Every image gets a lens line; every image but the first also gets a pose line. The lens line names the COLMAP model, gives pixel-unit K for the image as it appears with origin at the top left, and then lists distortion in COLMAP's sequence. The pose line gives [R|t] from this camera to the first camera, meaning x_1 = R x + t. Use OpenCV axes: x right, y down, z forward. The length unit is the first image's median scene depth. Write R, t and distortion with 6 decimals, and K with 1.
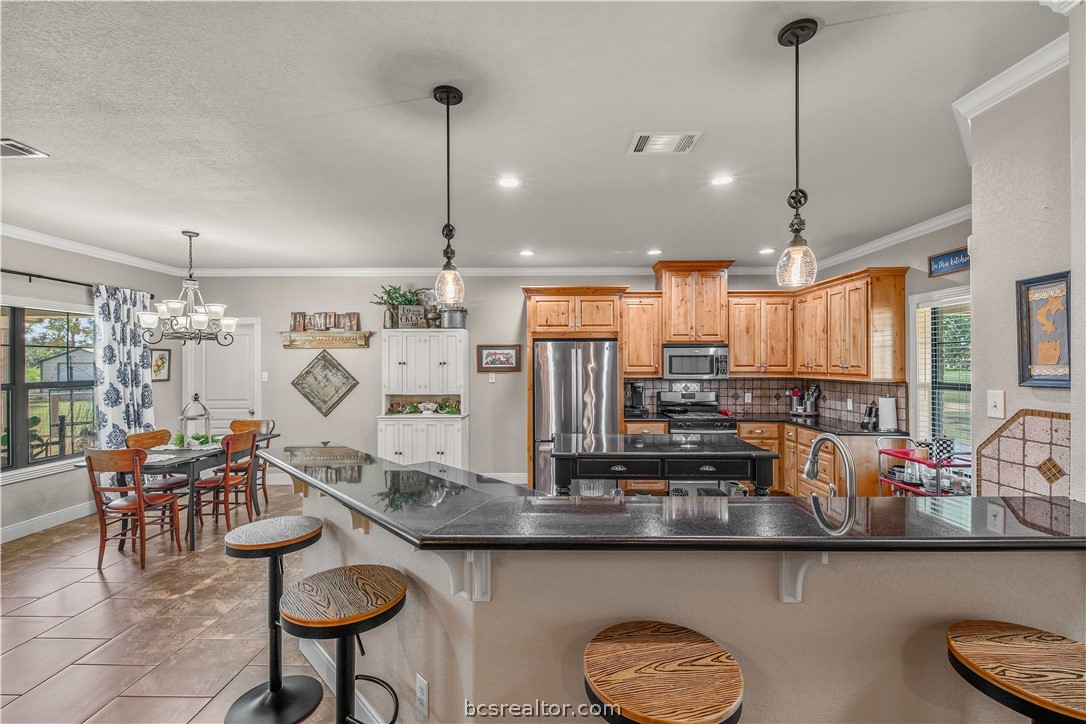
lens RADIAL K [[464.9, 0, 545.4], [0, 464.9, 364.9], [0, 0, 1]] dist [0.020592, -0.010320]
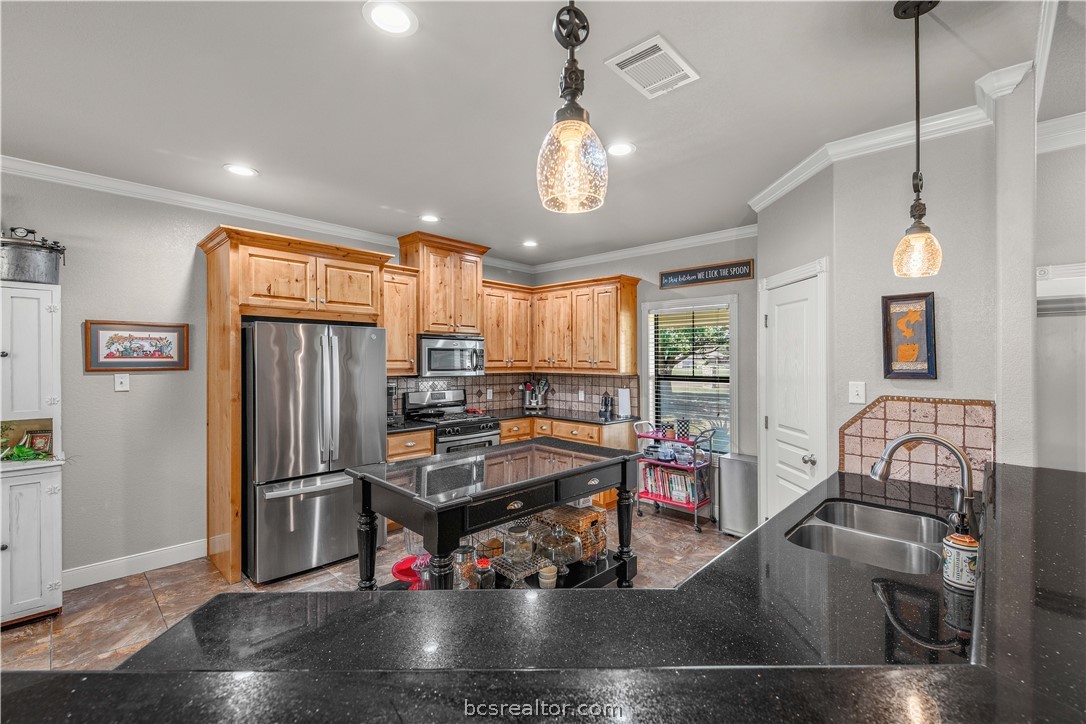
lens RADIAL K [[464.9, 0, 550.5], [0, 464.9, 357.6], [0, 0, 1]] dist [0.020592, -0.010320]
pose [[0.676823, 0.006161, 0.736120, -0.198543], [-0.003475, 0.999981, -0.005174, -0.000380], [-0.736138, 0.000944, 0.676831, 0.289554]]
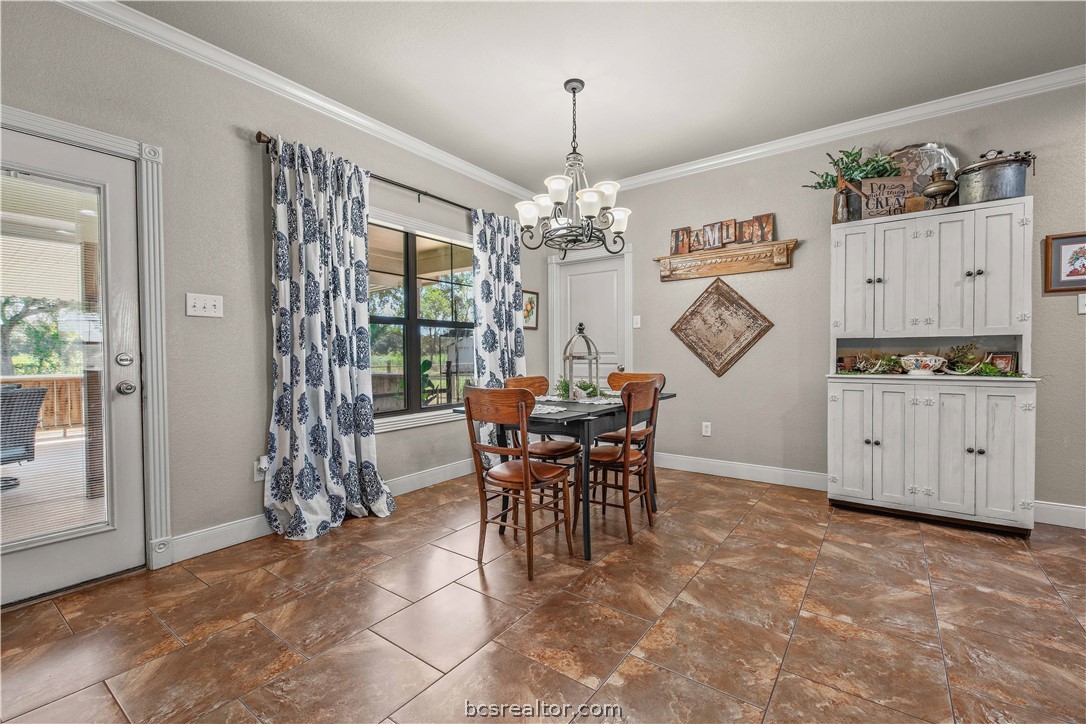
lens RADIAL K [[464.9, 0, 541.8], [0, 464.9, 362.0], [0, 0, 1]] dist [0.020592, -0.010320]
pose [[0.811480, 0.007045, -0.584337, -0.314205], [0.004176, 0.999832, 0.017854, 0.084306], [0.584365, -0.016928, 0.811314, 0.330294]]
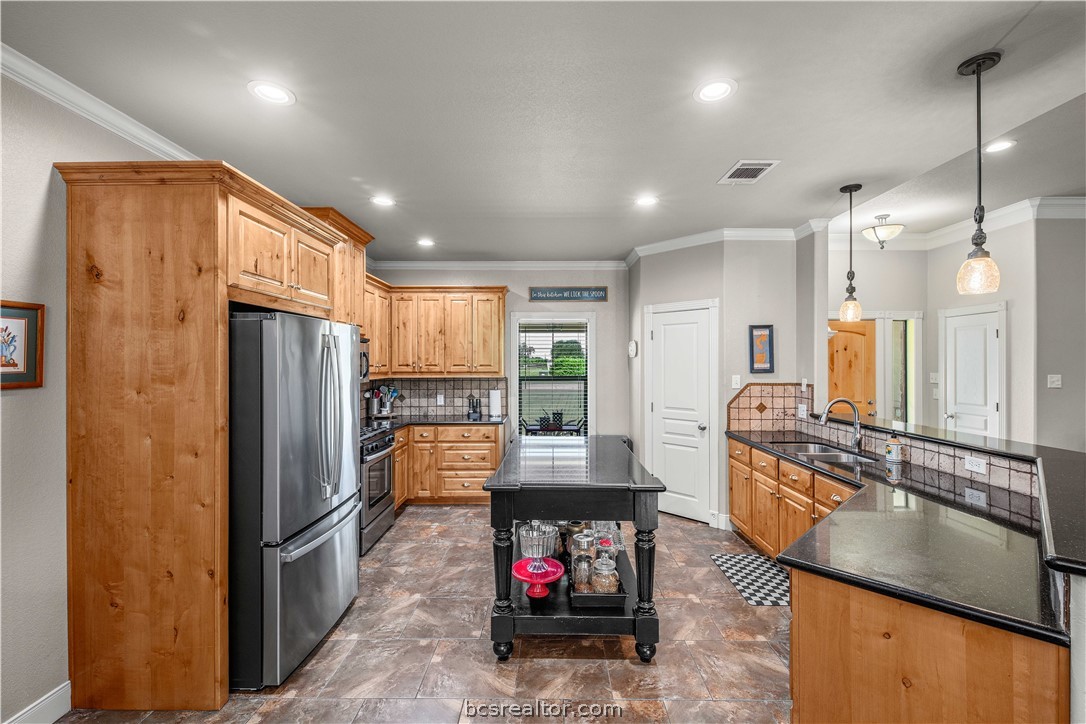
lens RADIAL K [[464.9, 0, 548.1], [0, 464.9, 362.6], [0, 0, 1]] dist [0.020592, -0.010320]
pose [[-0.009397, 0.000548, 0.999956, -0.426040], [0.004385, 0.999990, -0.000507, -0.001966], [-0.999946, 0.004380, -0.009399, 0.711711]]
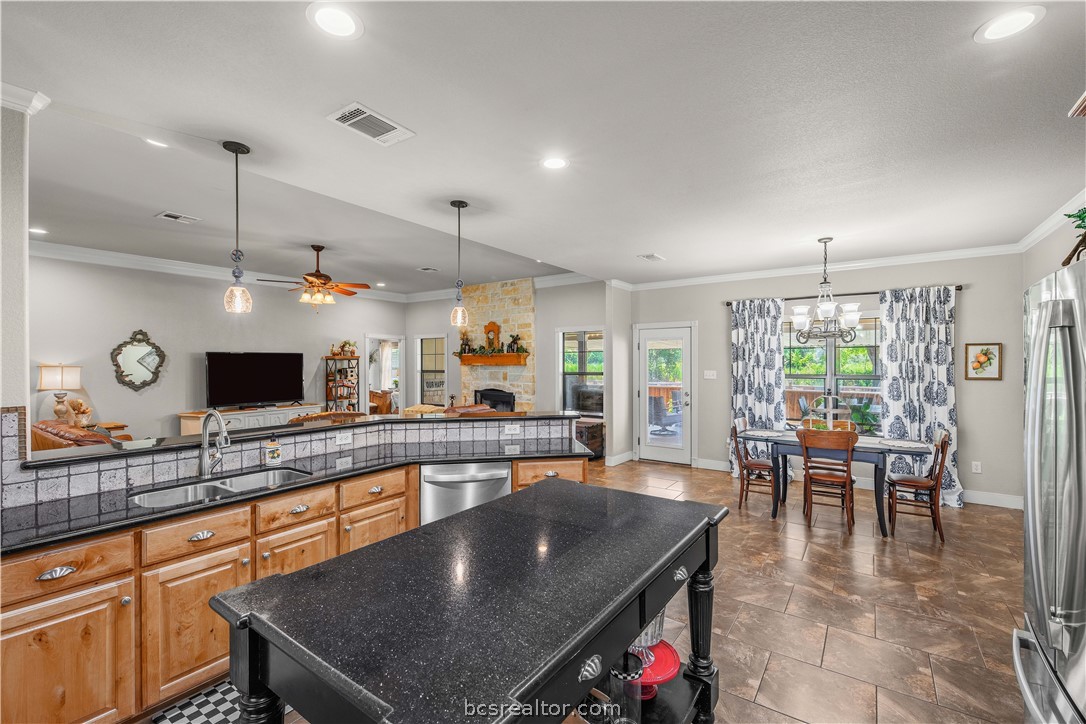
lens RADIAL K [[464.9, 0, 547.9], [0, 464.9, 365.0], [0, 0, 1]] dist [0.020592, -0.010320]
pose [[-0.561594, 0.007887, -0.827376, 0.389377], [0.001589, 0.999963, 0.008453, -0.001973], [0.827412, 0.003433, -0.561585, 0.855586]]
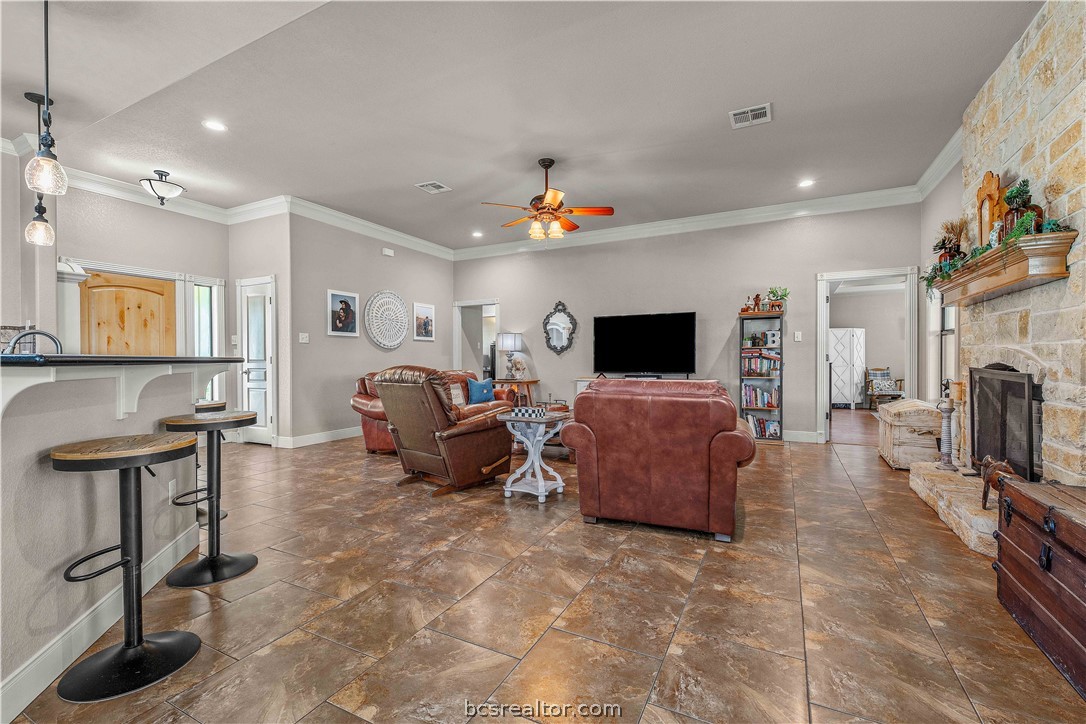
lens RADIAL K [[464.9, 0, 543.3], [0, 464.9, 364.4], [0, 0, 1]] dist [0.020592, -0.010320]
pose [[-0.893422, -0.000119, 0.449218, -0.605372], [0.006618, 0.999888, 0.013427, 0.084280], [-0.449169, 0.014969, -0.893321, 0.547811]]
